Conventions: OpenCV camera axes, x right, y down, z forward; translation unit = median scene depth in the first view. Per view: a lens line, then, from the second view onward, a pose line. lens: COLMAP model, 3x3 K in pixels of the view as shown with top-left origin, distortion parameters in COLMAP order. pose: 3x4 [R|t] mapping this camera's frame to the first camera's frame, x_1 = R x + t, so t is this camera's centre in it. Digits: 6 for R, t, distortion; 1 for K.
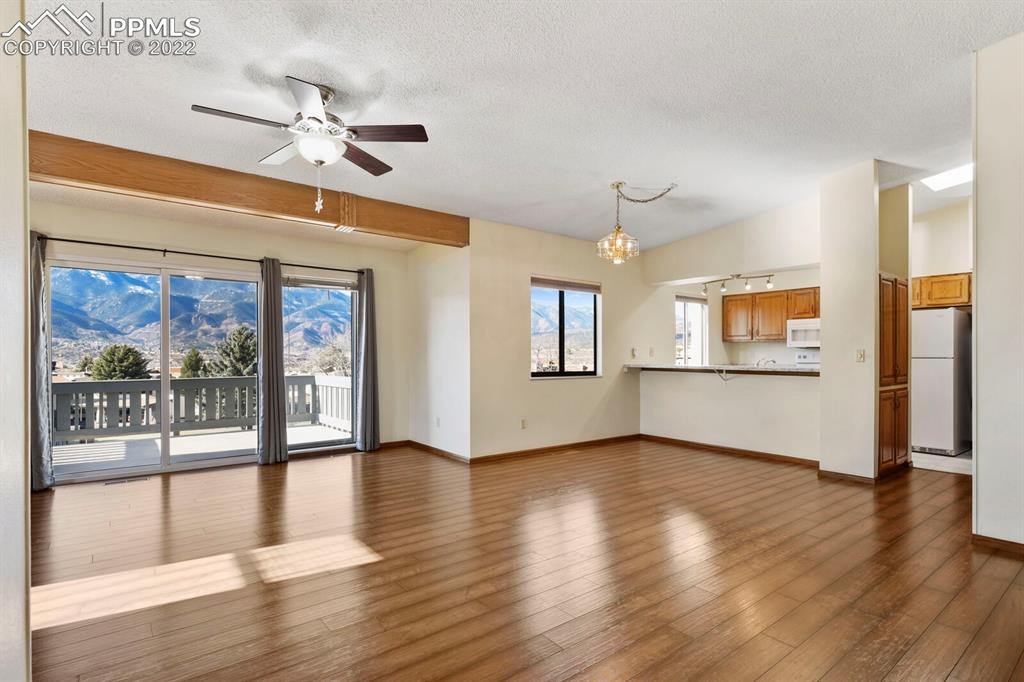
lens RADIAL K [[512.4, 0, 517.6], [0, 512.4, 358.1], [0, 0, 1]] dist [-0.000777, 0.000375]
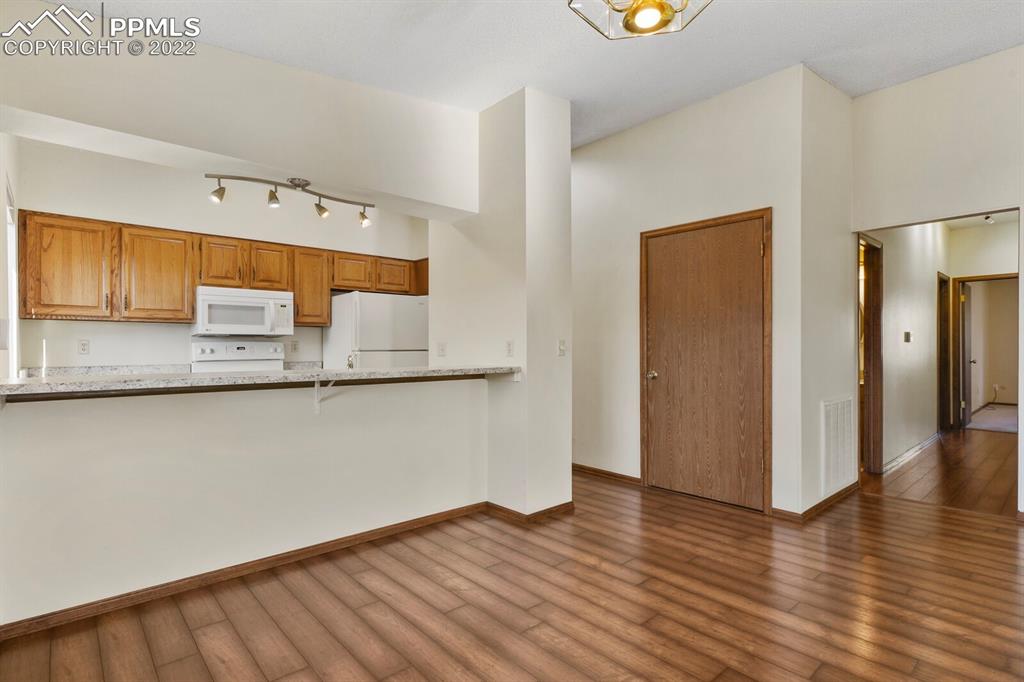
lens RADIAL K [[502.5, 0, 512.0], [0, 502.5, 341.0], [0, 0, 1]] dist [0.001853, 0.000462]
pose [[-0.065213, 0.012080, 0.997798, -0.059646], [0.009009, 0.999893, -0.011517, -0.004782], [-0.997831, 0.008238, -0.065315, 0.824429]]
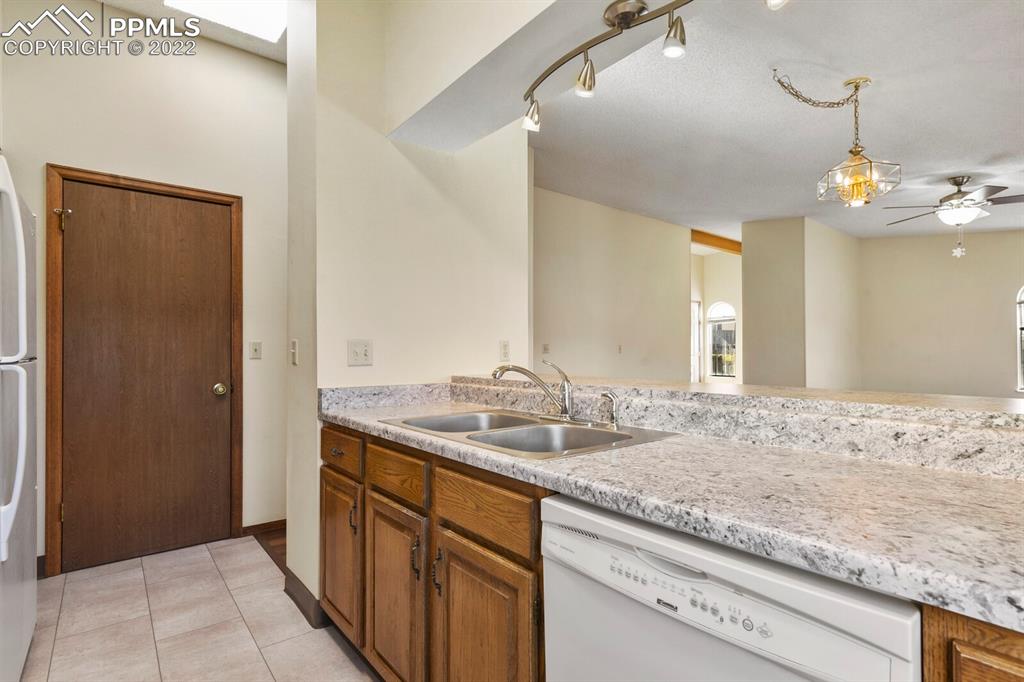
lens RADIAL K [[501.7, 0, 514.0], [0, 501.7, 340.8], [0, 0, 1]] dist [0.001556, 0.000871]
pose [[-0.999914, 0.002528, -0.012860, 0.475481], [0.002653, 0.999949, -0.009718, -0.007858], [0.012835, -0.009752, -0.999870, 1.220430]]
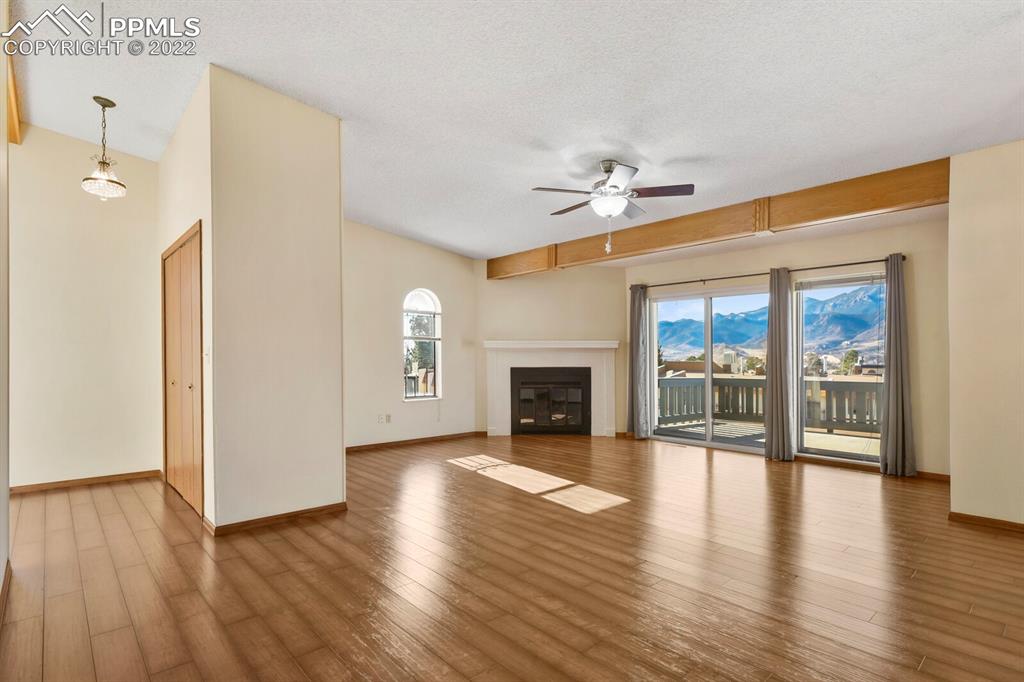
lens RADIAL K [[505.8, 0, 512.7], [0, 505.8, 361.2], [0, 0, 1]] dist [-0.000083, -0.000105]
pose [[0.066875, 0.005394, -0.997747, 0.453388], [-0.007903, 0.999957, 0.004877, -0.001068], [0.997730, 0.007559, 0.066915, 0.318370]]
